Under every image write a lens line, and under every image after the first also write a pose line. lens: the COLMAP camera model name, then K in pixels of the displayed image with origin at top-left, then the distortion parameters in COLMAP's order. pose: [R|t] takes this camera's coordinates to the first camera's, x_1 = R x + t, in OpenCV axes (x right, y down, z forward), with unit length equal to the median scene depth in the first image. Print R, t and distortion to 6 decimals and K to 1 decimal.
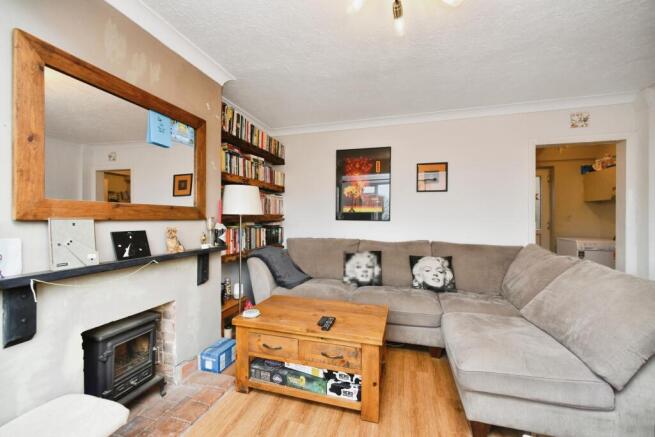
lens RADIAL K [[263.0, 0, 332.4], [0, 263.0, 221.9], [0, 0, 1]] dist [-0.002028, -0.000547]
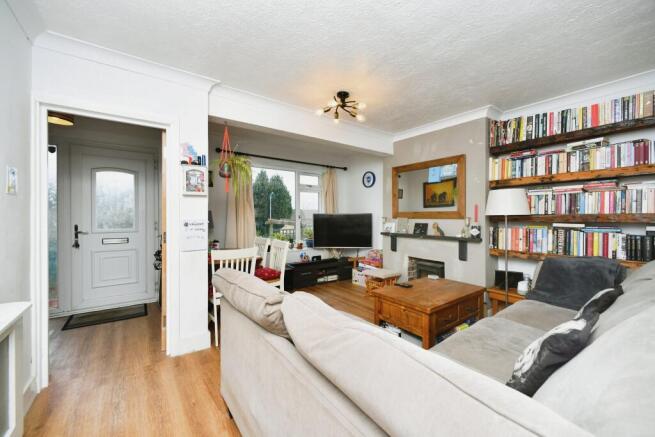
lens RADIAL K [[263.0, 0, 323.6], [0, 263.0, 216.6], [0, 0, 1]] dist [-0.002028, -0.000547]
pose [[-0.611095, 0.004262, -0.791546, 0.809448], [-0.011031, 0.999843, 0.013900, -0.022347], [0.791481, 0.017225, -0.610951, 0.850537]]
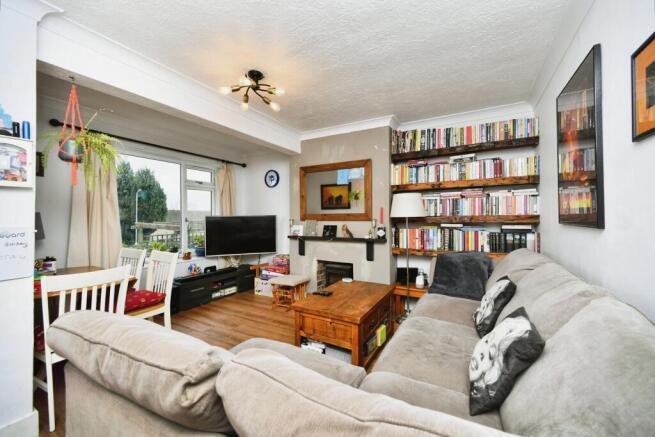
lens RADIAL K [[263.0, 0, 326.2], [0, 263.0, 213.4], [0, 0, 1]] dist [-0.002028, -0.000547]
pose [[-0.224829, -0.009568, -0.974351, 0.745229], [-0.008783, 0.999931, -0.007793, -0.024864], [0.974359, 0.006806, -0.224897, 0.722538]]
